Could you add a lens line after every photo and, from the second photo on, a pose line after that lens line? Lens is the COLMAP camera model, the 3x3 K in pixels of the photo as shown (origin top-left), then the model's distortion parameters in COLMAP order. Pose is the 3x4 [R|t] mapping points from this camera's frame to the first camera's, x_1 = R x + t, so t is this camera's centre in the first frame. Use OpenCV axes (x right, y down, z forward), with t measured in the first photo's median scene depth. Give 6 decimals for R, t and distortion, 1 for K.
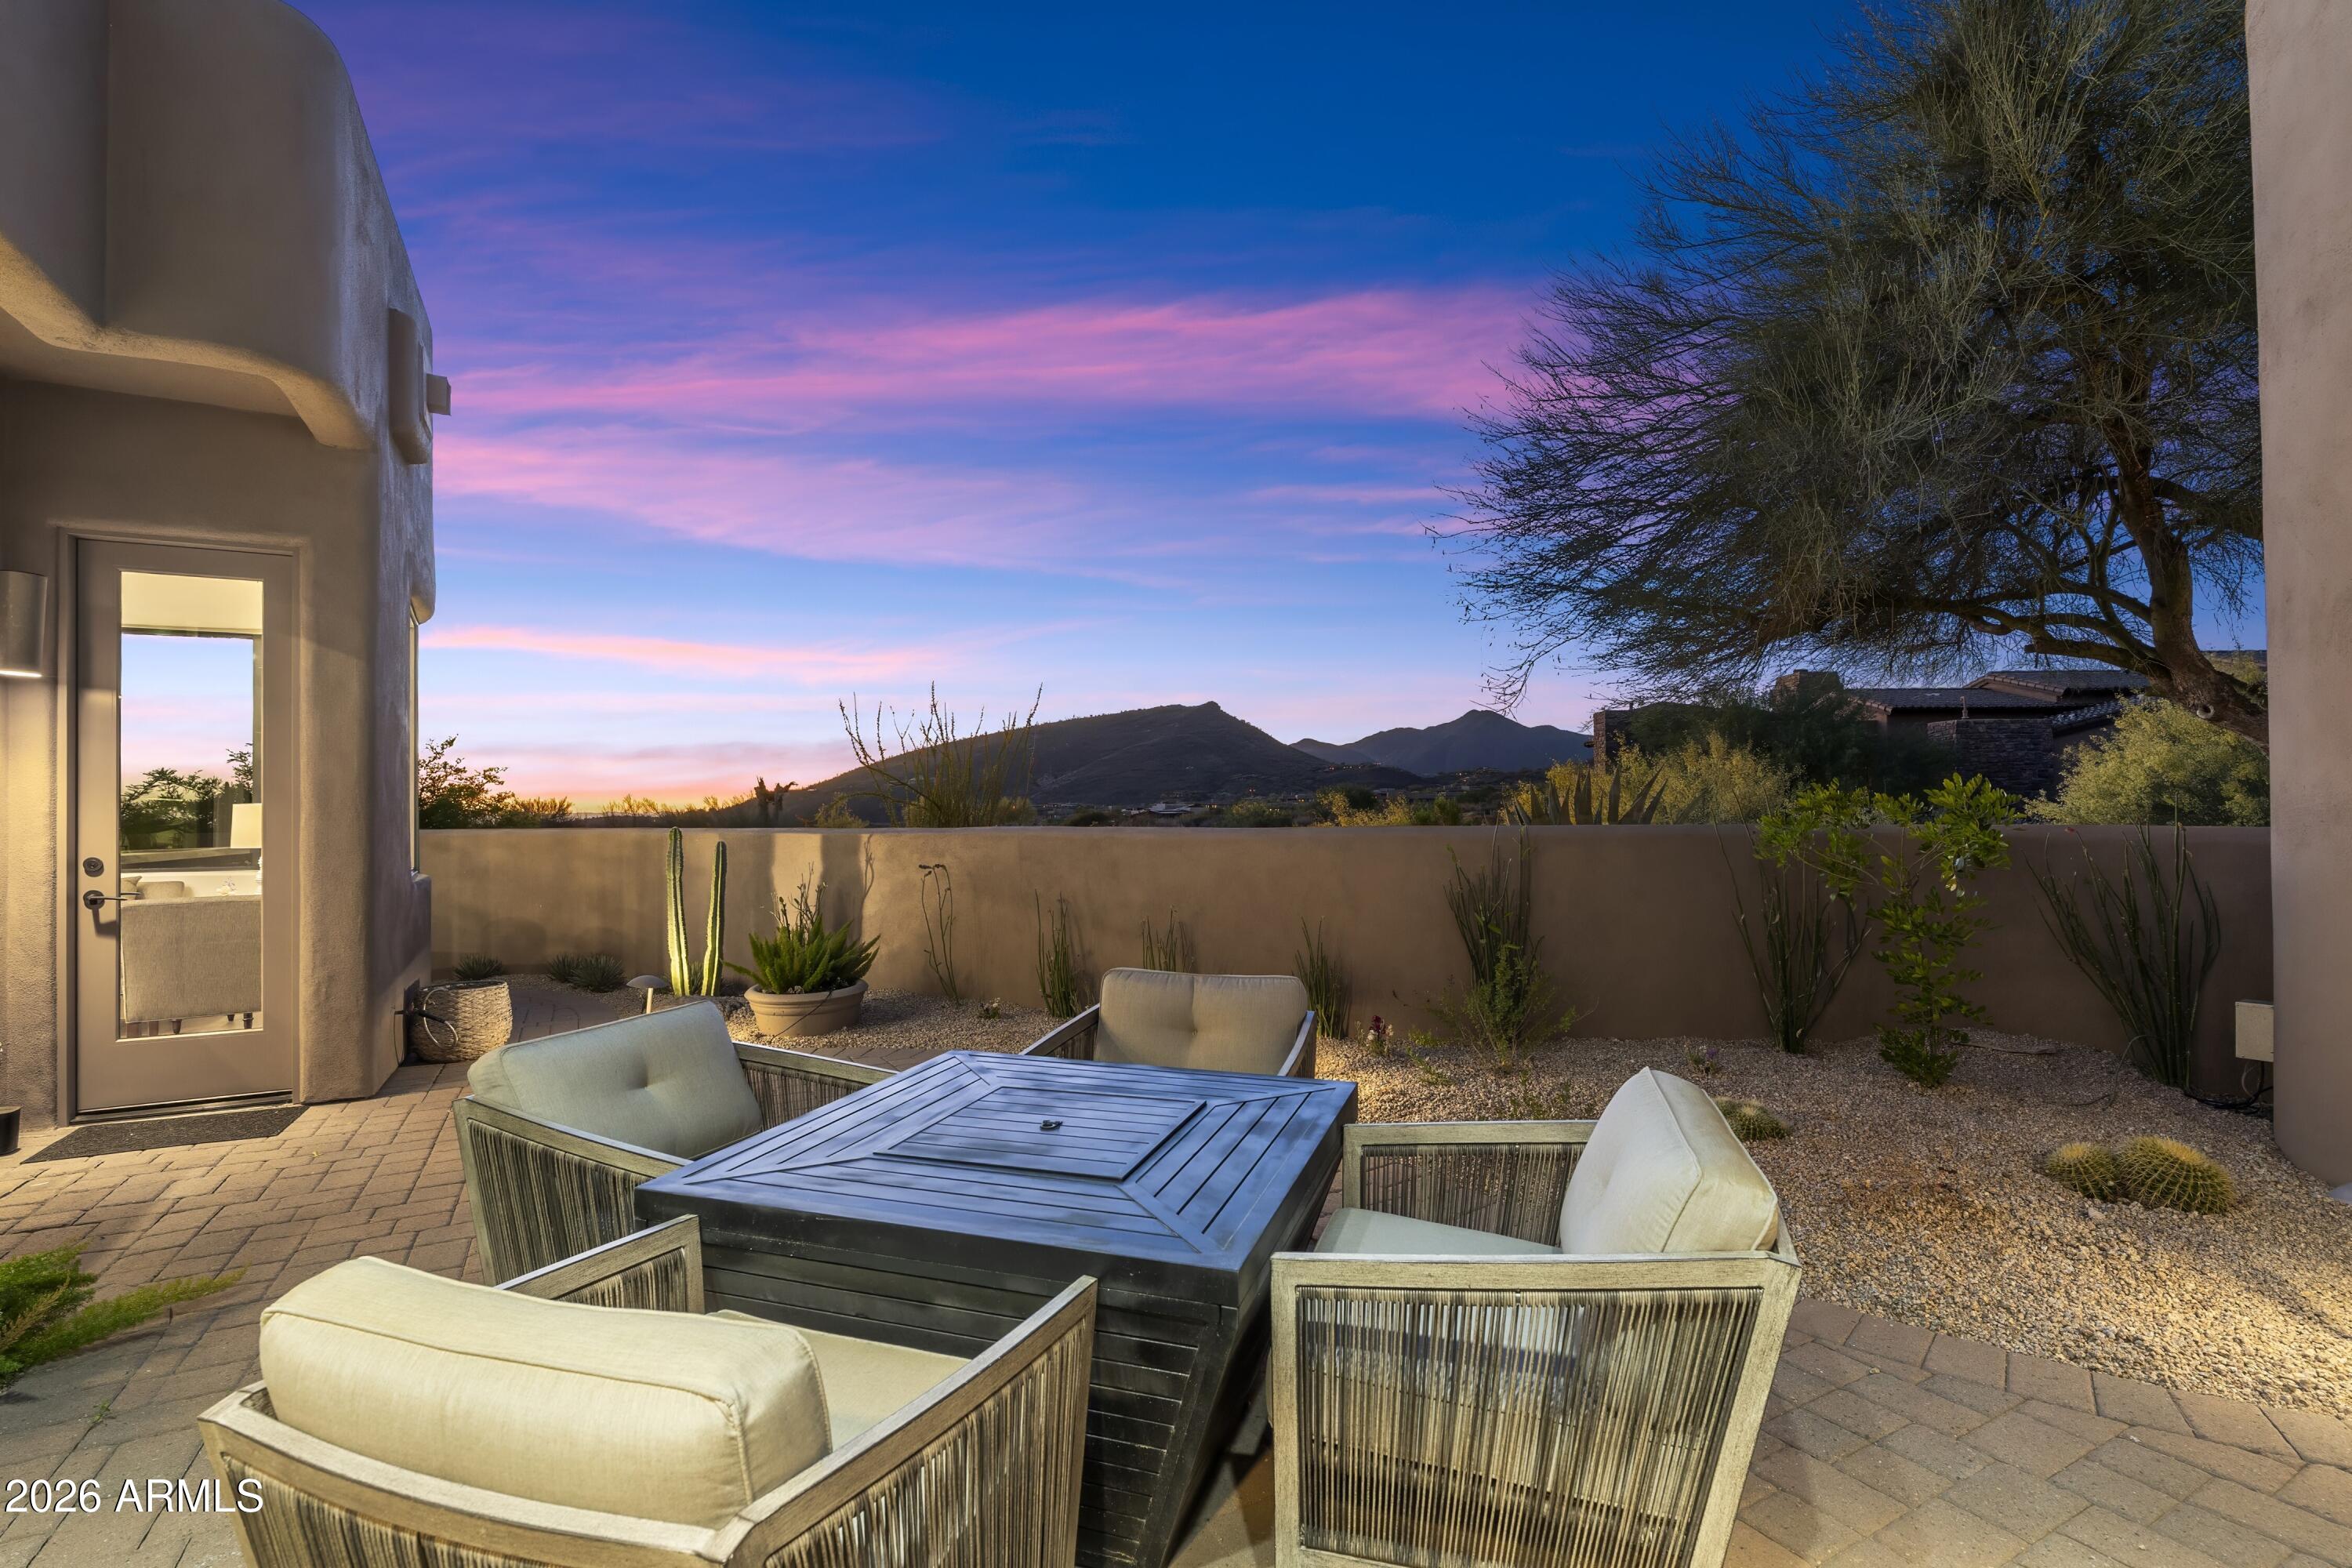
lens RADIAL K [[1086.7, 0, 1170.0], [0, 1086.7, 795.6], [0, 0, 1]] dist [-0.002844, -0.000405]
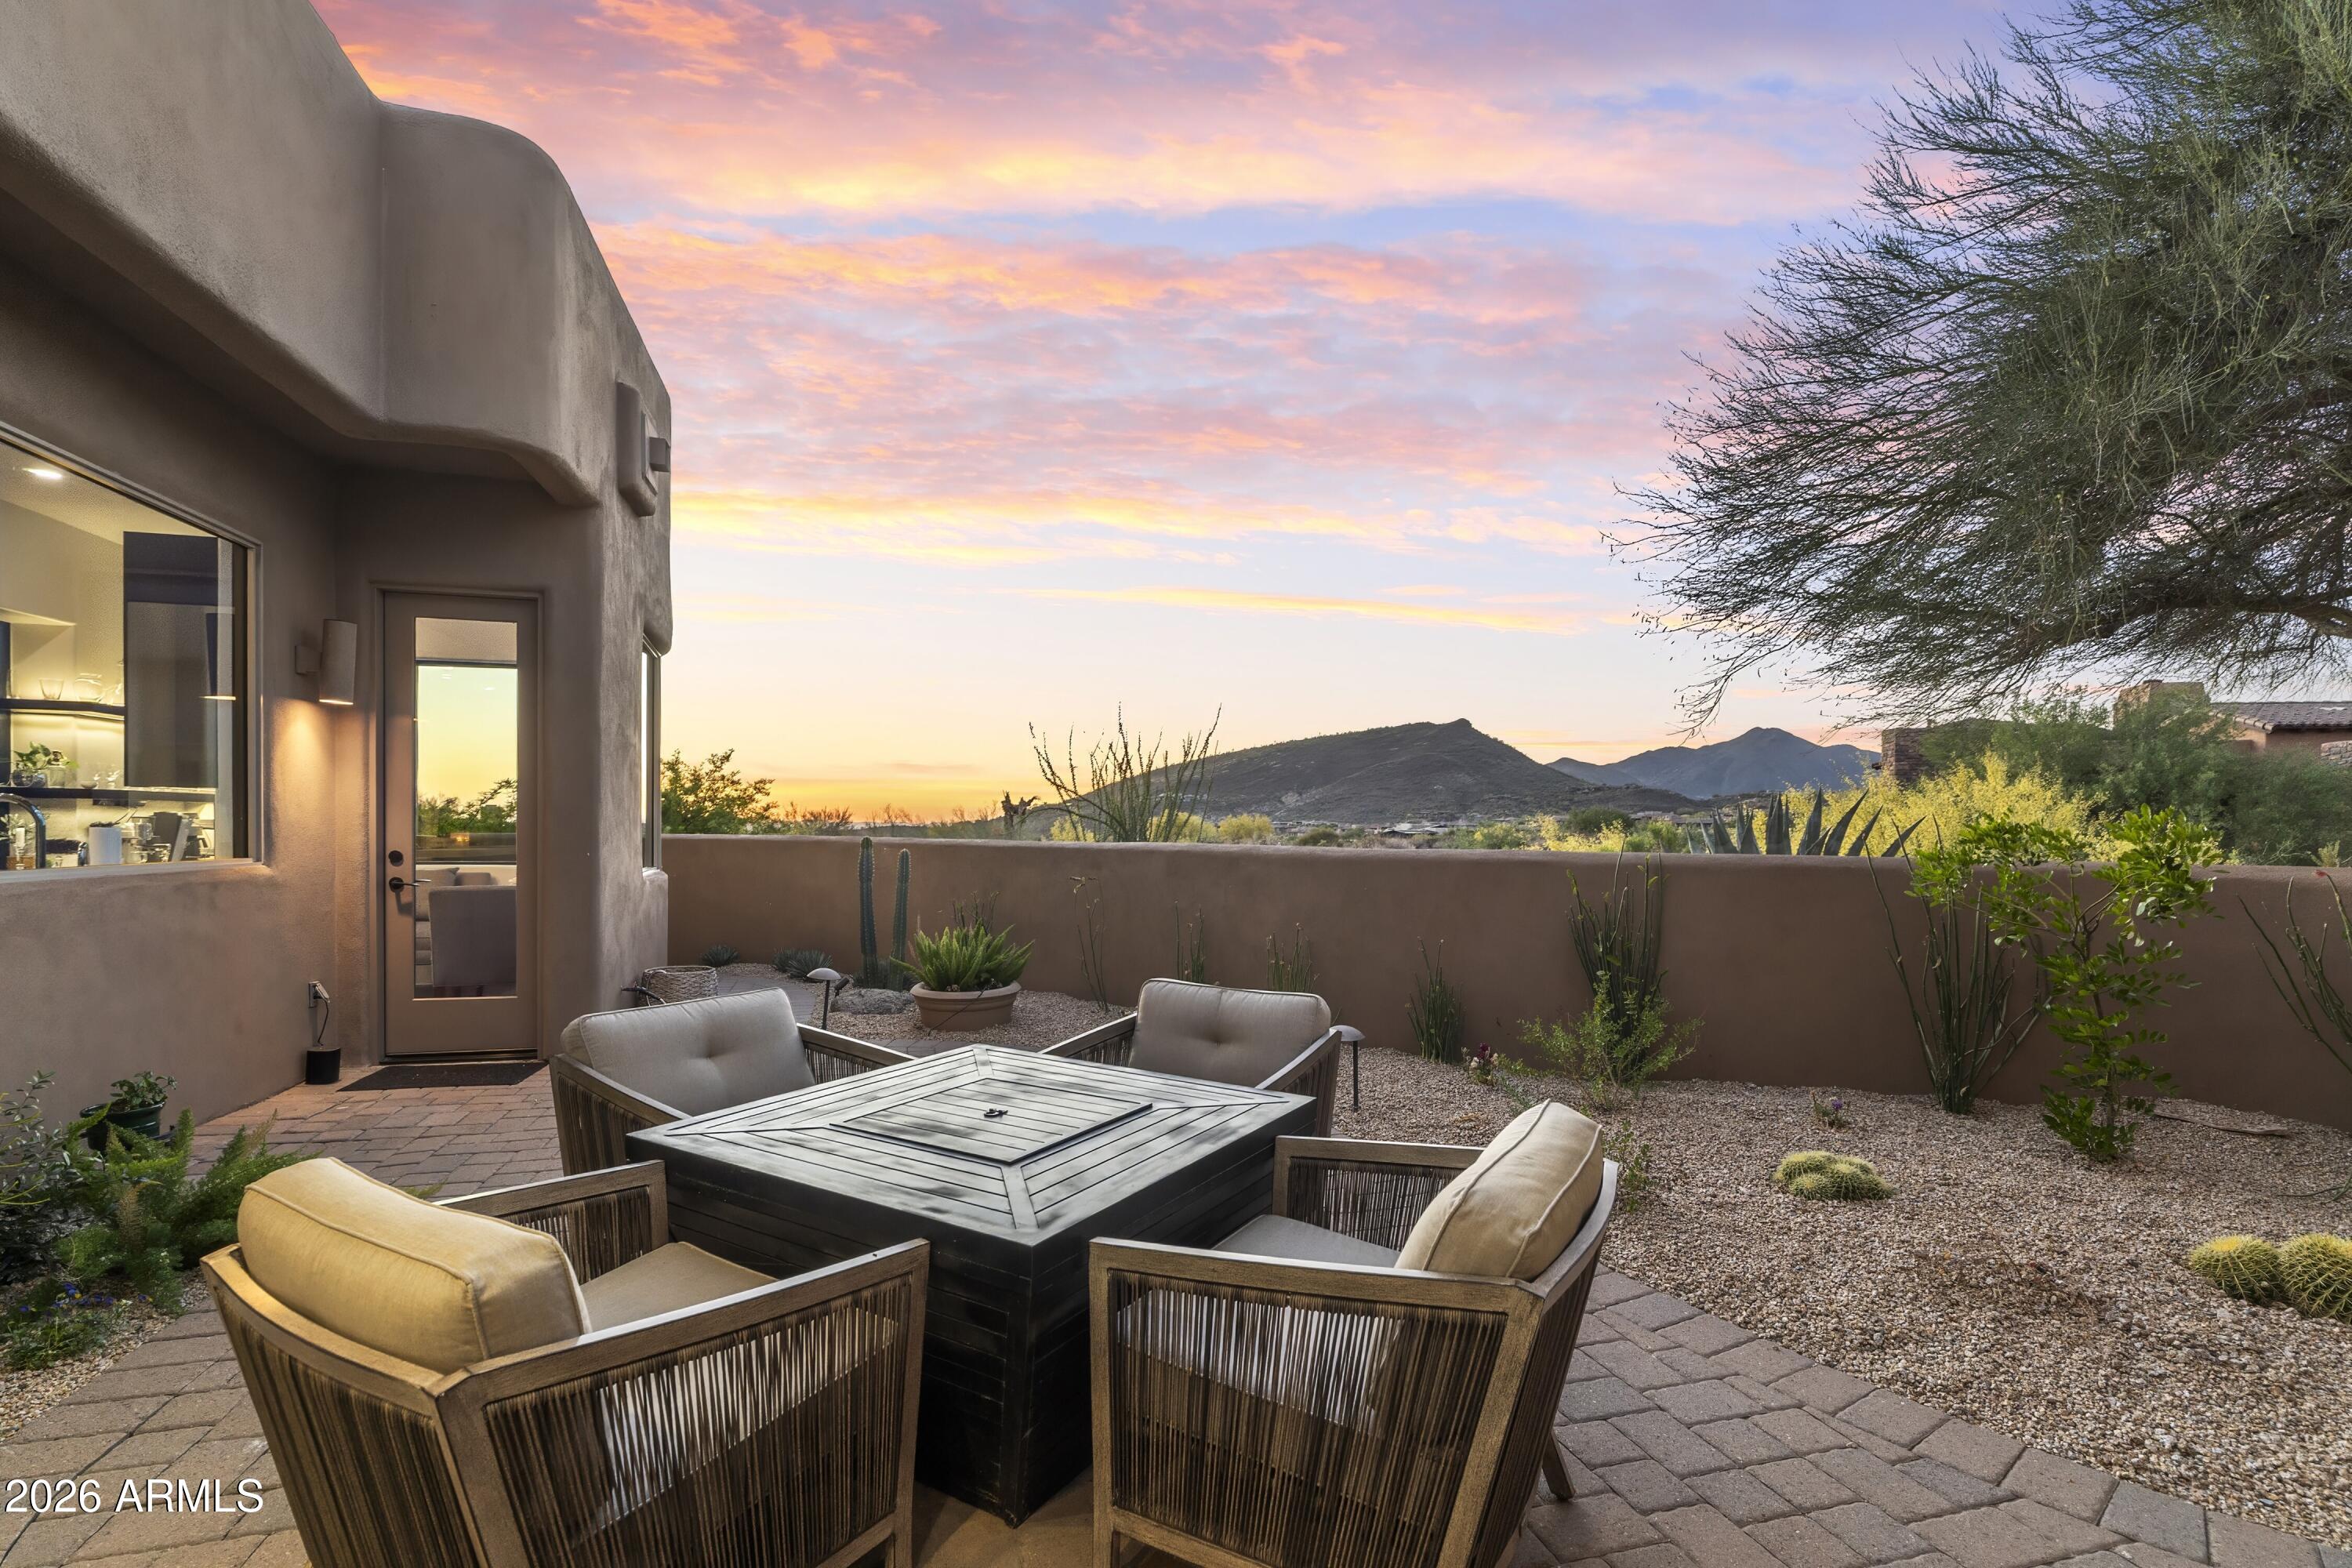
lens RADIAL K [[1086.0, 0, 1176.5], [0, 1086.0, 842.0], [0, 0, 1]] dist [-0.003928, 0.000041]
pose [[0.975721, 0.022056, -0.217902, 0.139580], [-0.016253, 0.999465, 0.028390, -0.002054], [0.218412, -0.024159, 0.975558, -0.011070]]
